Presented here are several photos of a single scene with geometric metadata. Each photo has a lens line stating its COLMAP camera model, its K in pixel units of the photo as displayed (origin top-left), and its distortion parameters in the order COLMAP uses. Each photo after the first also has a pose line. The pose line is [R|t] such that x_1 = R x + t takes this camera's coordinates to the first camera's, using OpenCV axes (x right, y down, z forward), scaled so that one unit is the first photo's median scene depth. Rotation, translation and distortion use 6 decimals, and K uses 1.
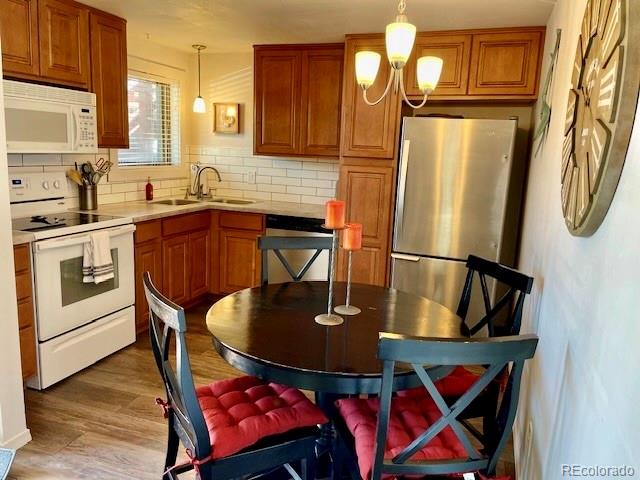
lens RADIAL K [[523.8, 0, 322.0], [0, 523.8, 242.8], [0, 0, 1]] dist [0.082772, -0.117312]
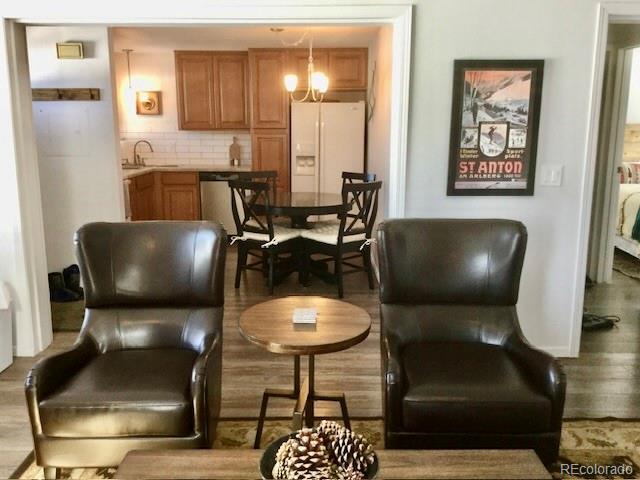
lens RADIAL K [[523.8, 0, 322.0], [0, 523.8, 242.8], [0, 0, 1]] dist [0.082772, -0.117312]
pose [[0.952283, -0.108798, 0.285168, -0.211505], [0.094540, 0.993504, 0.063339, 0.076591], [-0.290207, -0.033357, 0.956382, -0.464666]]
